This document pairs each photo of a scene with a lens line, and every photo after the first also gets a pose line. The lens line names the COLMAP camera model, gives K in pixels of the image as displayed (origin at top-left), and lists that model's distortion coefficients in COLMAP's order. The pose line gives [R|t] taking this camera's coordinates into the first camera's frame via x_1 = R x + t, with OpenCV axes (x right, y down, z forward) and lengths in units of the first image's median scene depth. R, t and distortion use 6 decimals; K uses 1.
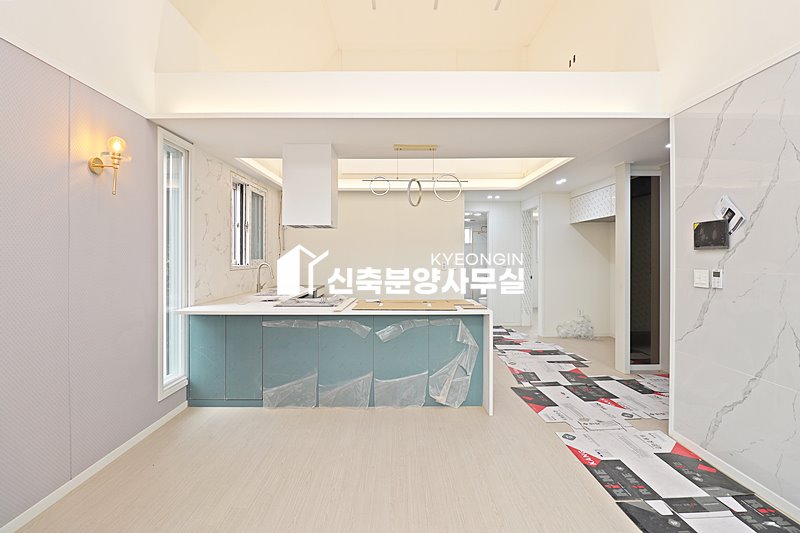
lens RADIAL K [[372.8, 0, 400.8], [0, 372.8, 261.8], [0, 0, 1]] dist [-0.005606, -0.009525]
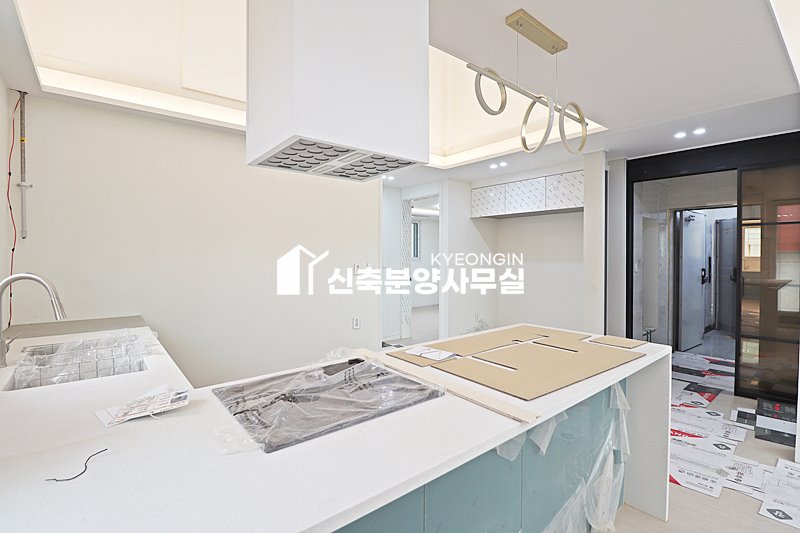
lens RADIAL K [[372.8, 0, 400.5], [0, 372.8, 265.2], [0, 0, 1]] dist [-0.005606, -0.009525]
pose [[0.779963, -0.015239, 0.625640, -0.415529], [0.007574, 0.999860, 0.014912, -0.007830], [-0.625780, -0.006892, 0.779969, 0.742822]]
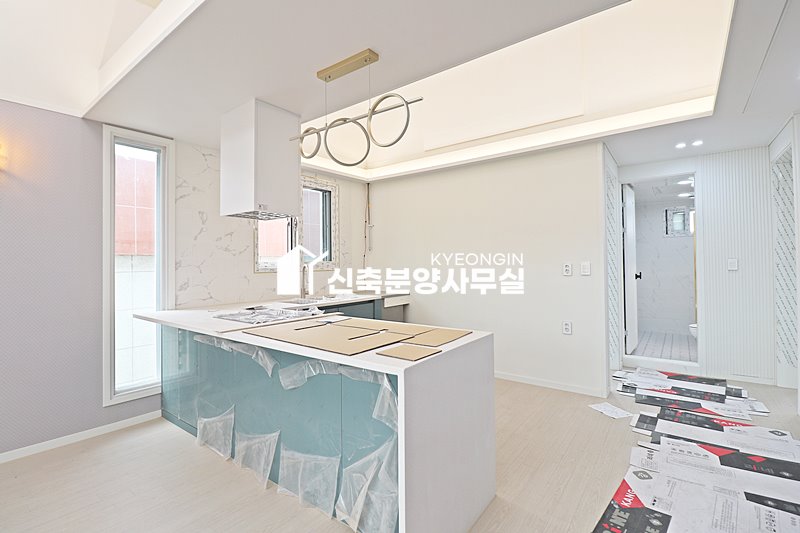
lens RADIAL K [[372.8, 0, 394.6], [0, 372.8, 262.0], [0, 0, 1]] dist [-0.005606, -0.009525]
pose [[0.791467, -0.009405, -0.611139, 0.459886], [0.003475, 0.999935, -0.010888, 0.009543], [0.611202, 0.006494, 0.791448, 0.590279]]
